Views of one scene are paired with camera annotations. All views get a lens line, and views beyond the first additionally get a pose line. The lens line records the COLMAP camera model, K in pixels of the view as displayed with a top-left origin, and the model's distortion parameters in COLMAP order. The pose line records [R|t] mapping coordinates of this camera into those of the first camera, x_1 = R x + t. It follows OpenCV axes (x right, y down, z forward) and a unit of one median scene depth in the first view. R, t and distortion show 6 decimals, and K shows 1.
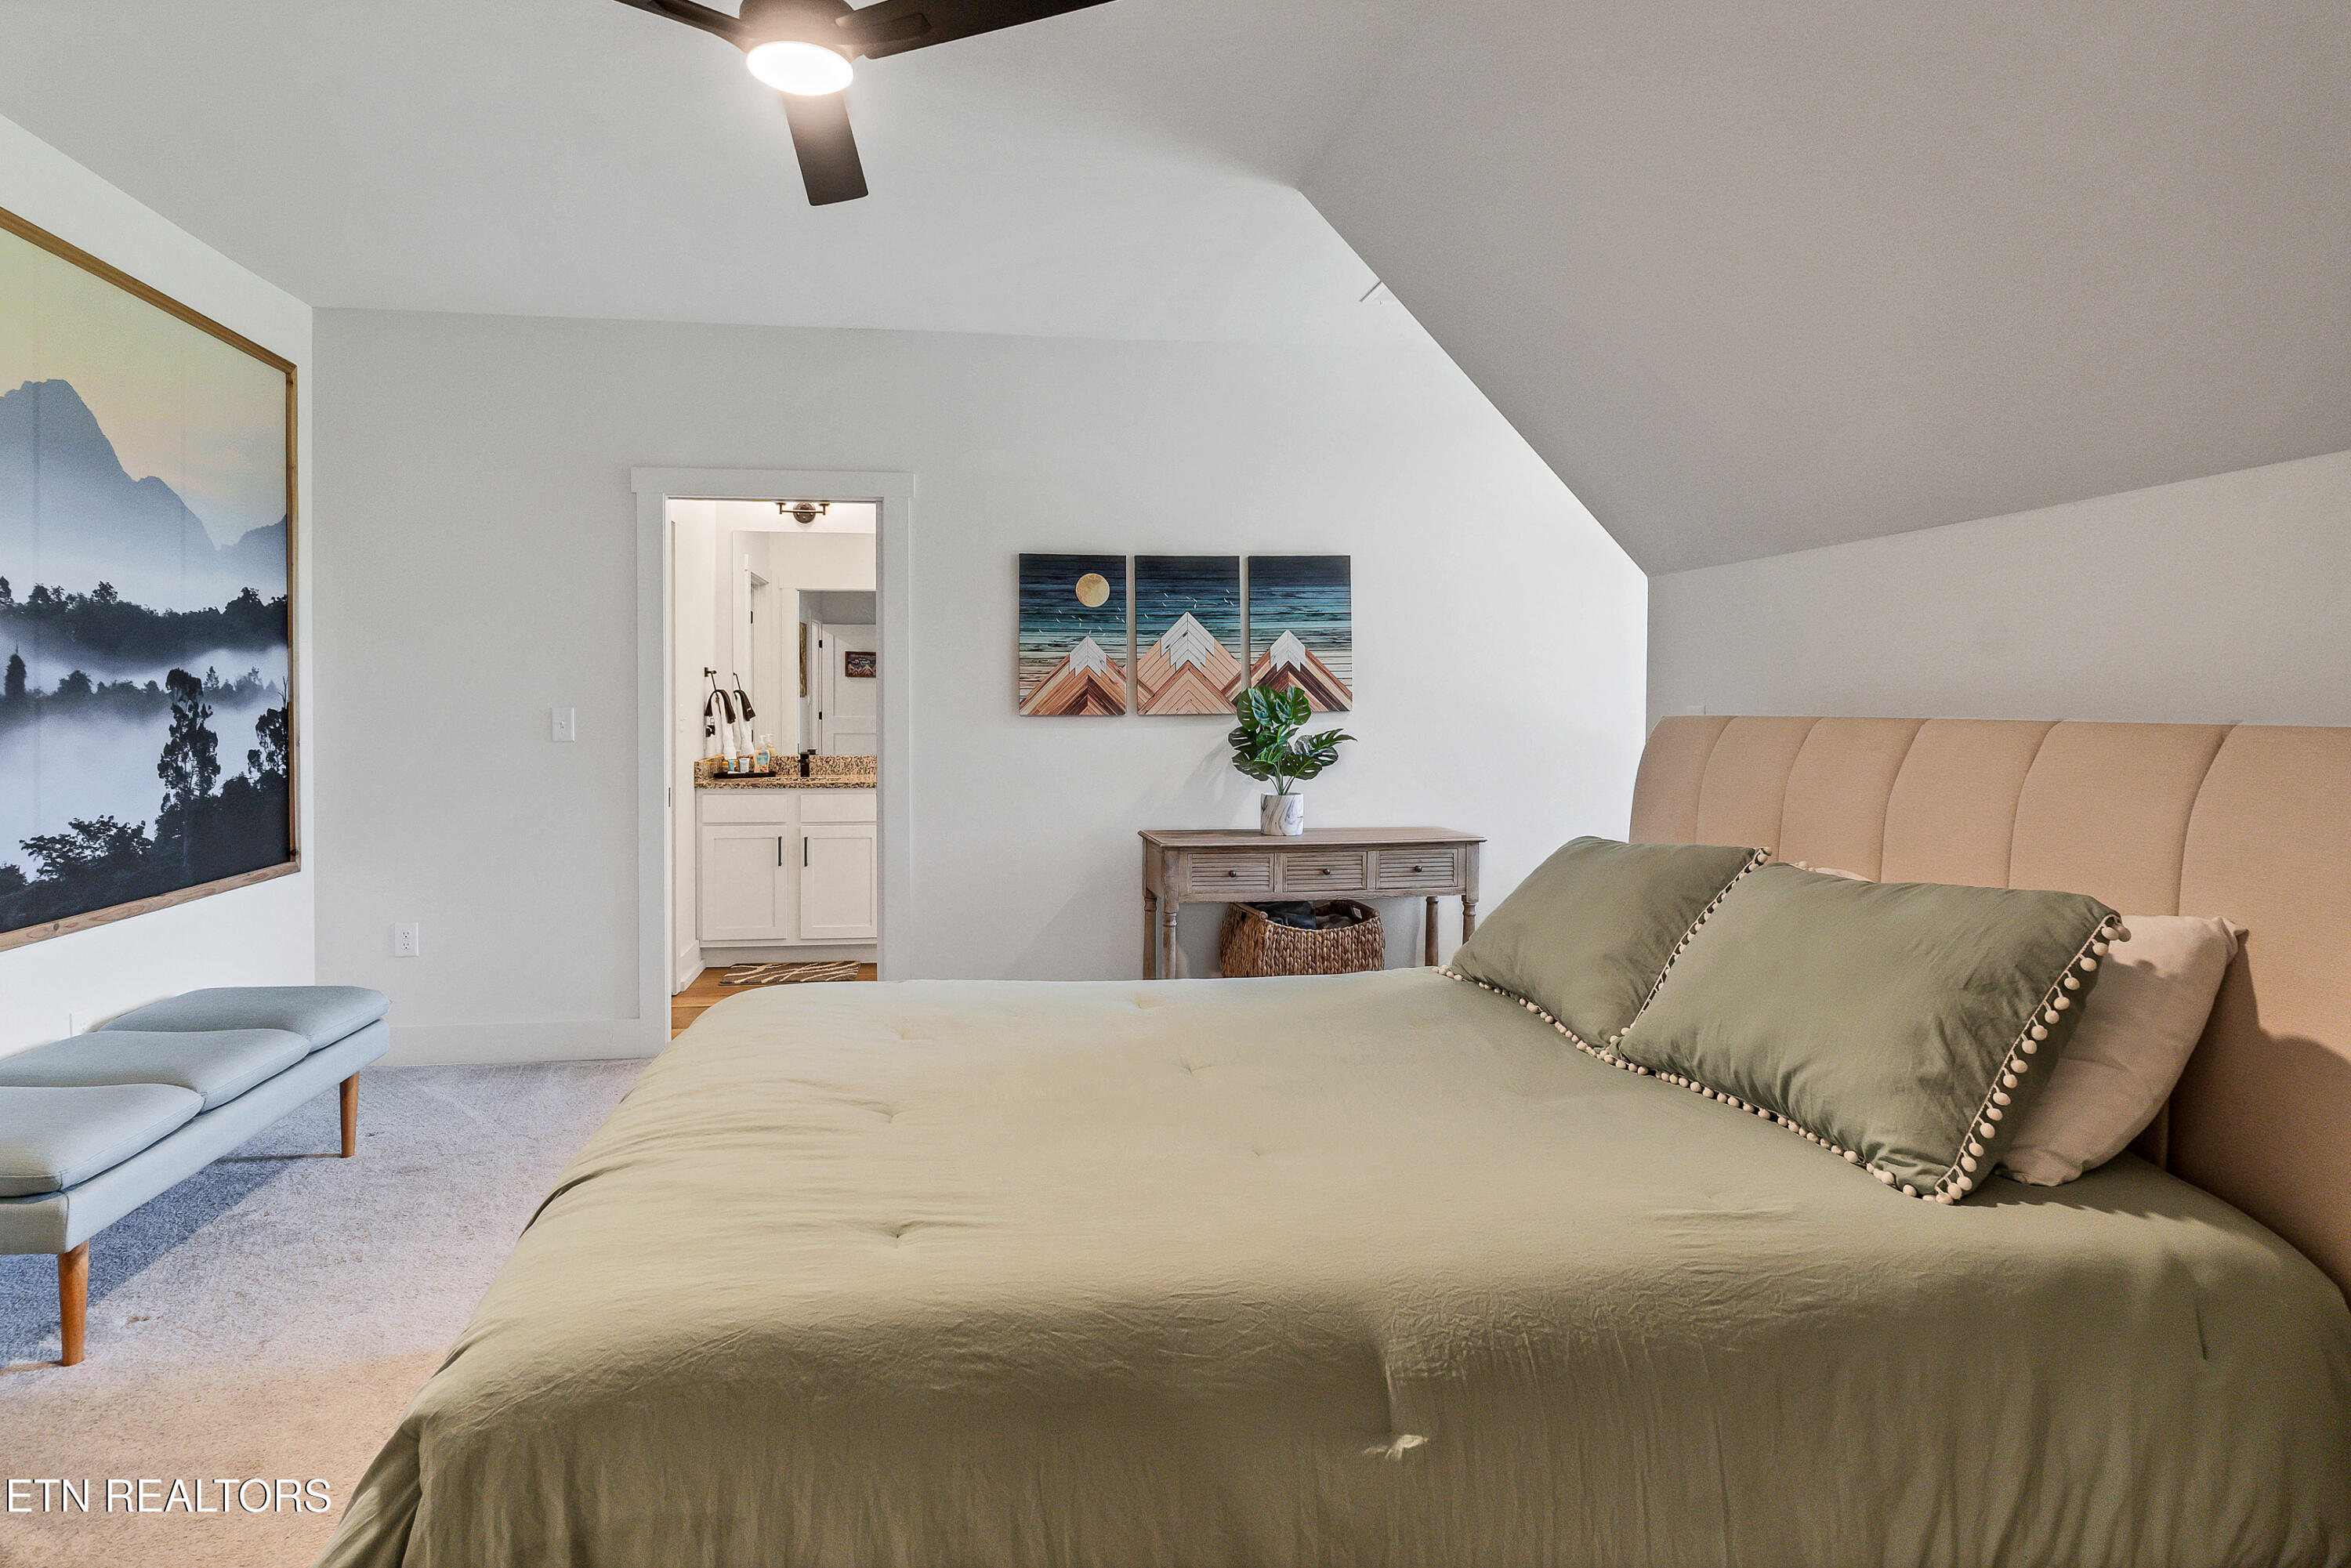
lens RADIAL K [[1309.5, 0, 1172.4], [0, 1309.5, 767.0], [0, 0, 1]] dist [-0.002186, -0.000081]
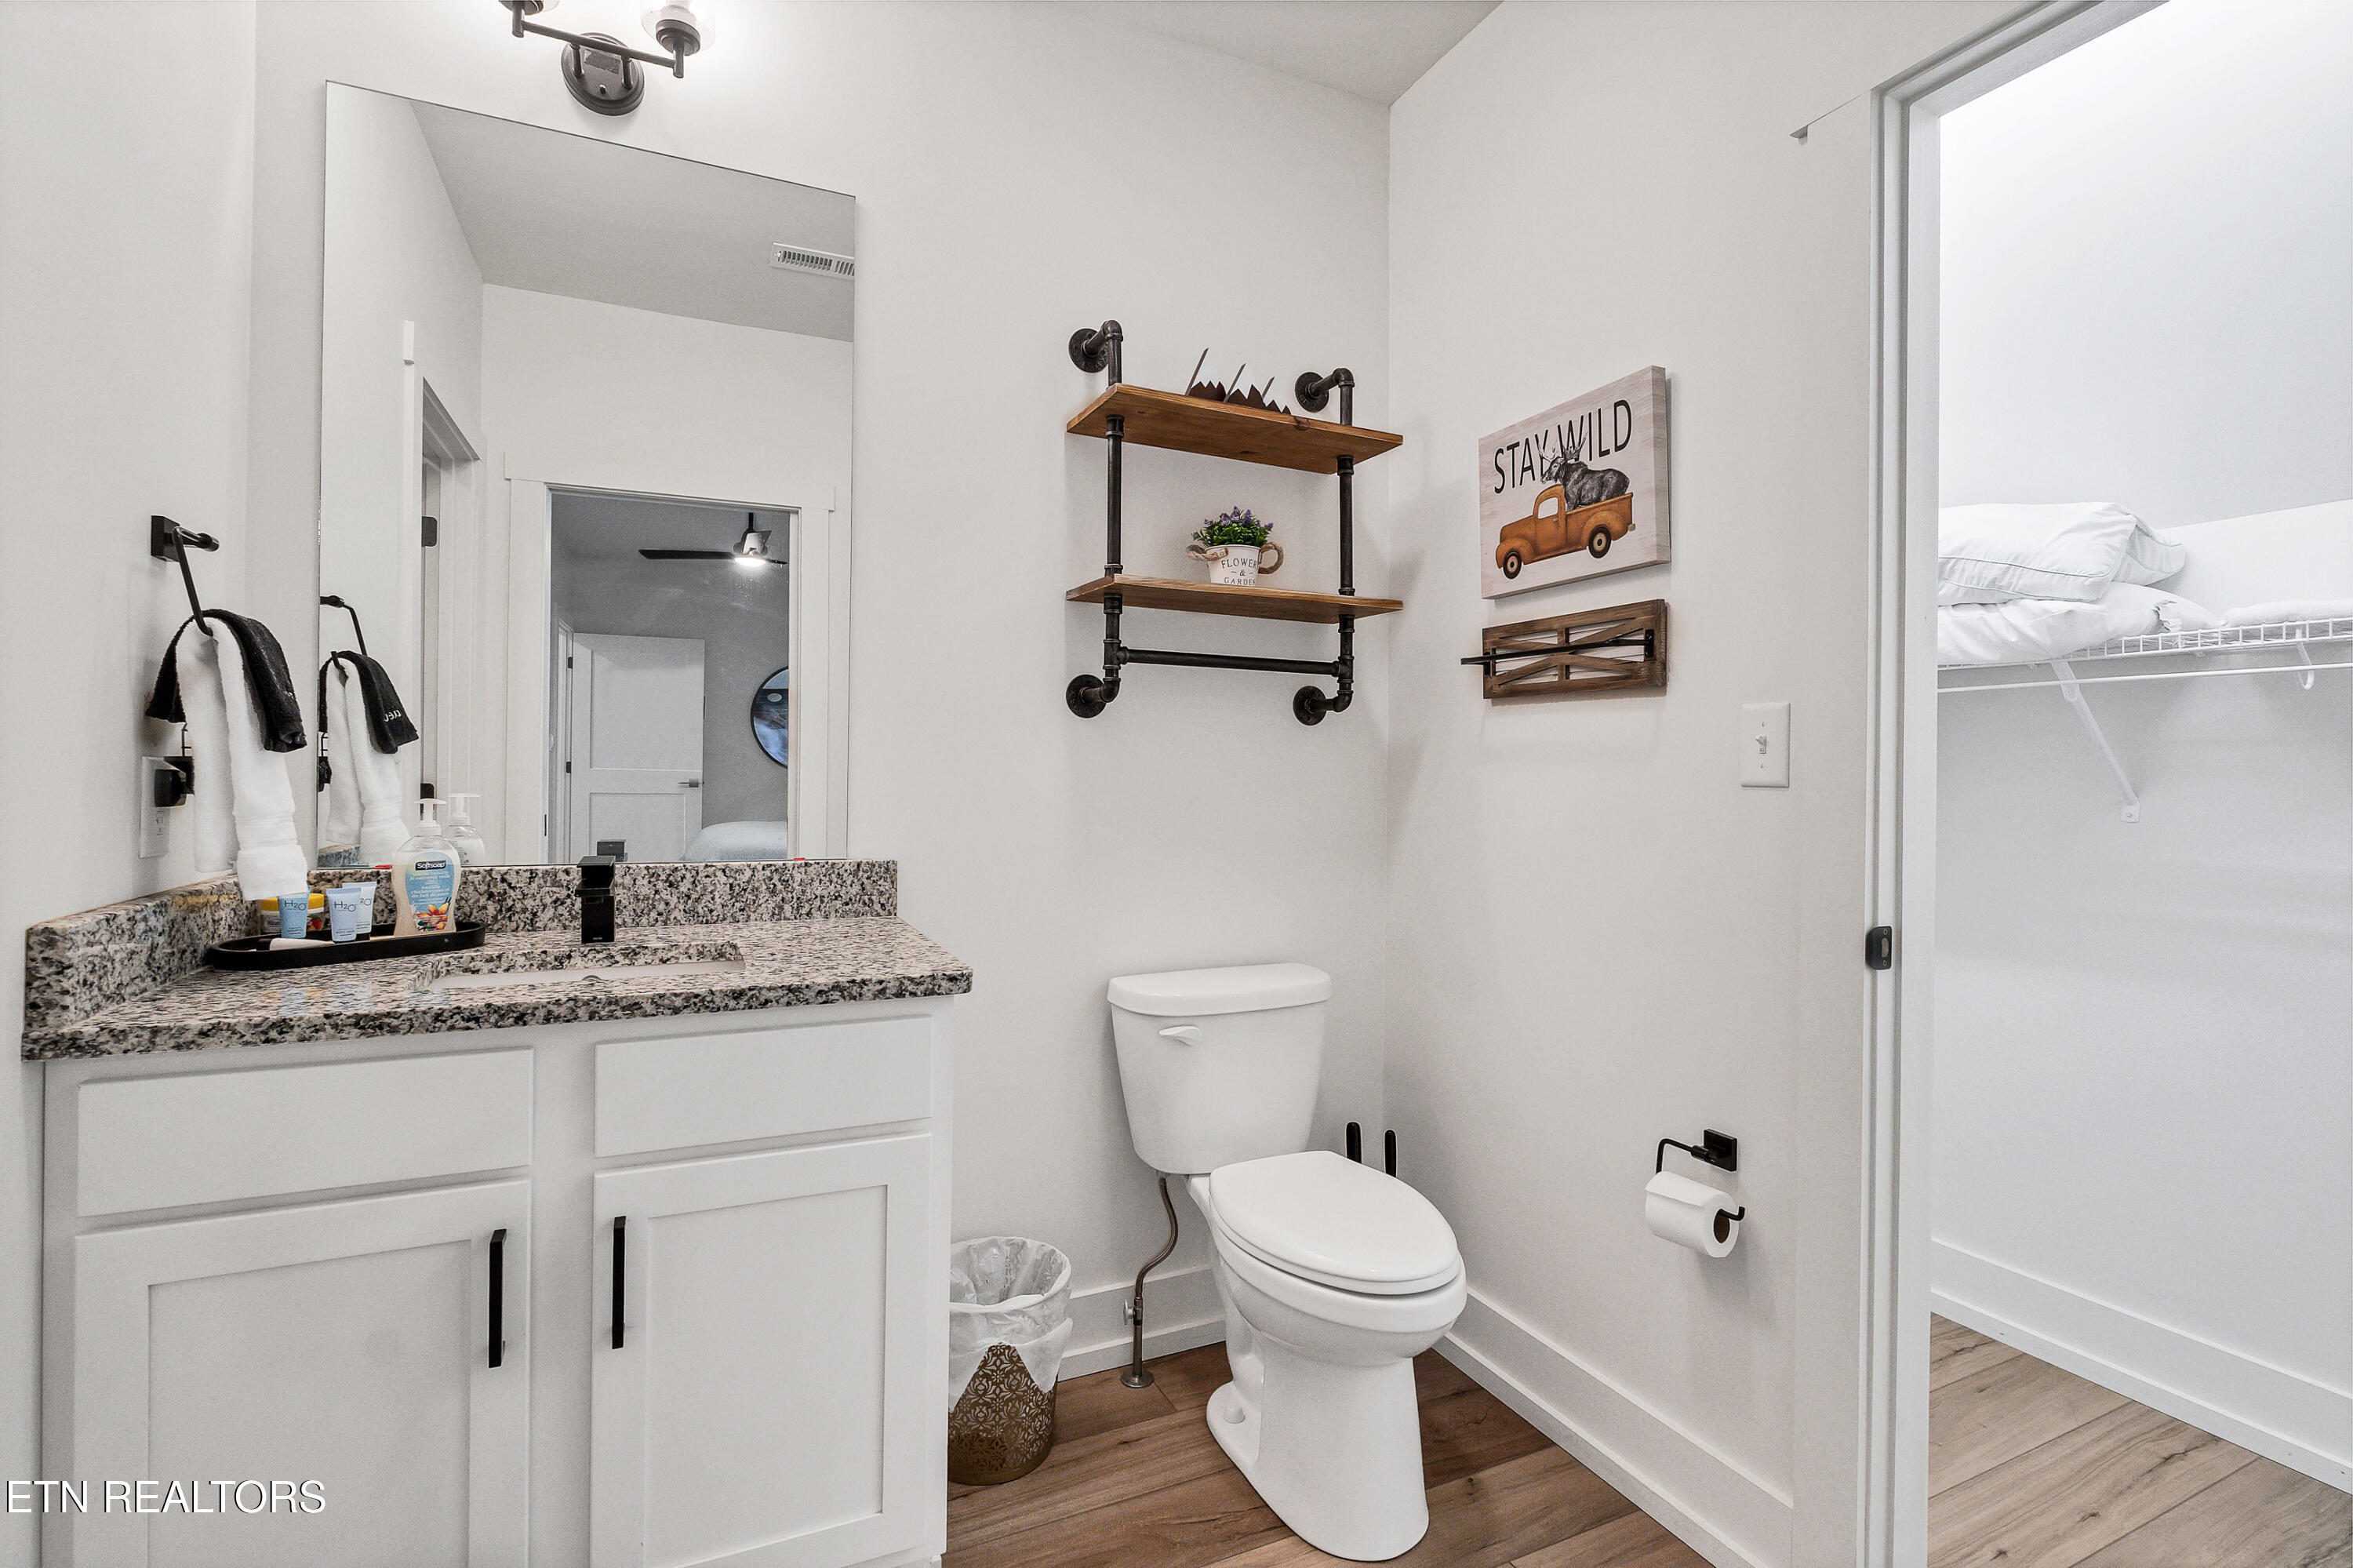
lens RADIAL K [[1056.5, 0, 1164.0], [0, 1056.5, 780.0], [0, 0, 1]] dist [-0.002822, -0.000077]
pose [[0.963777, -0.001492, 0.266706, -0.223808], [0.011910, 0.999228, -0.037448, -0.018136], [-0.266444, 0.039268, 0.963050, 0.746540]]
